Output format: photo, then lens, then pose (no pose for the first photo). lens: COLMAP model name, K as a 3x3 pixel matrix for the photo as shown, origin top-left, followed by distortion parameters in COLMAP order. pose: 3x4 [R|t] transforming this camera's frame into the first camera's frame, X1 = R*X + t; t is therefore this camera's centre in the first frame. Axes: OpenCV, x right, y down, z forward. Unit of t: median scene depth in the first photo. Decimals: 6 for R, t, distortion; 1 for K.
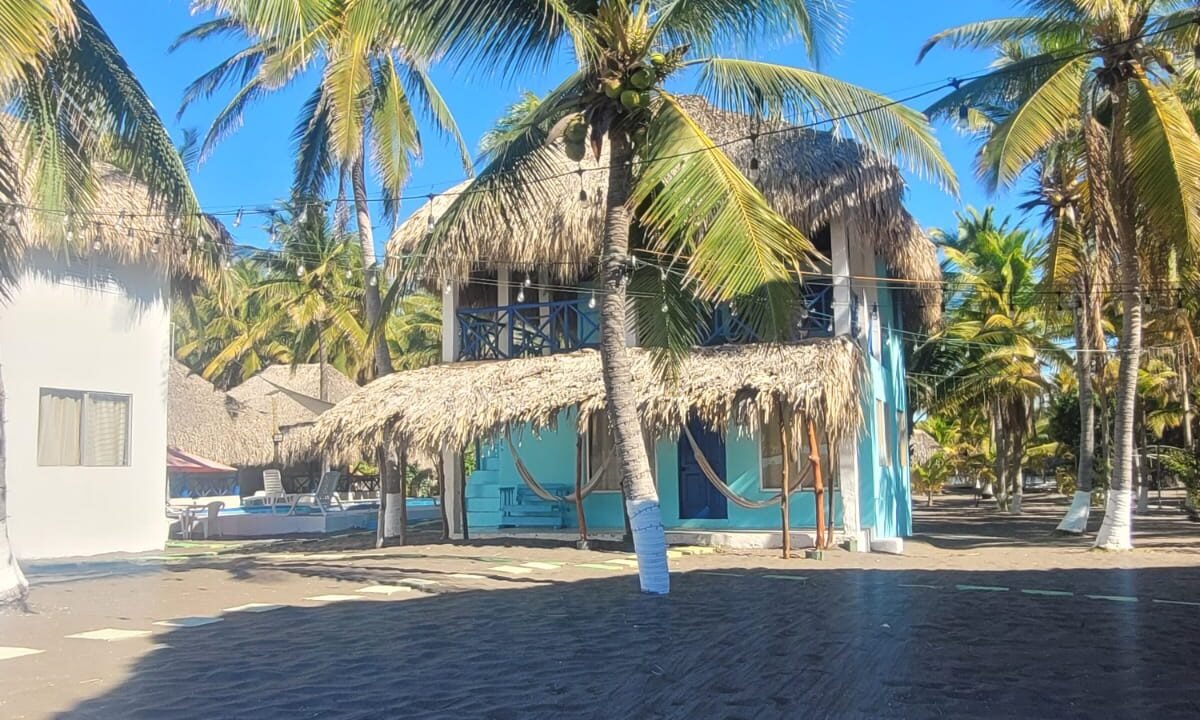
lens RADIAL K [[1106.5, 0, 597.1], [0, 1106.5, 364.1], [0, 0, 1]] dist [0.065771, 0.000000]
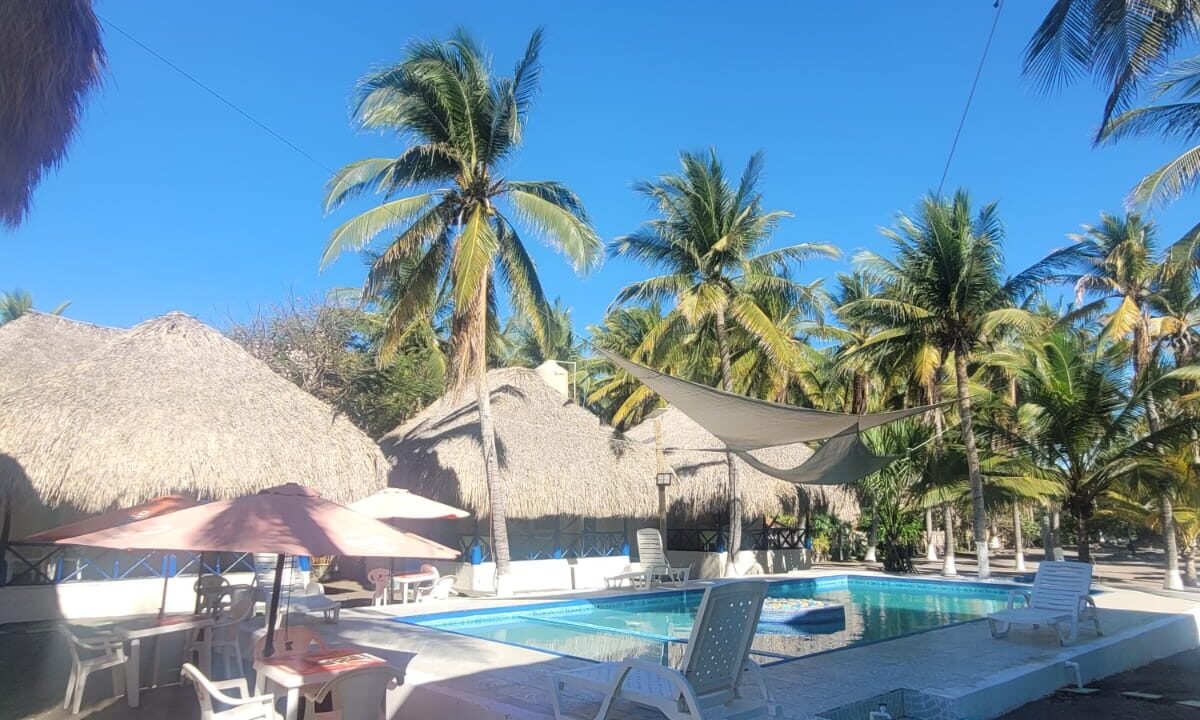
lens RADIAL K [[1106.5, 0, 599.4], [0, 1106.5, 363.0], [0, 0, 1]] dist [0.065771, 0.000000]
pose [[0.934977, -0.047975, -0.351448, -0.065073], [0.032772, 0.998257, -0.049085, 0.021462], [0.353190, 0.034376, 0.934920, 0.276473]]
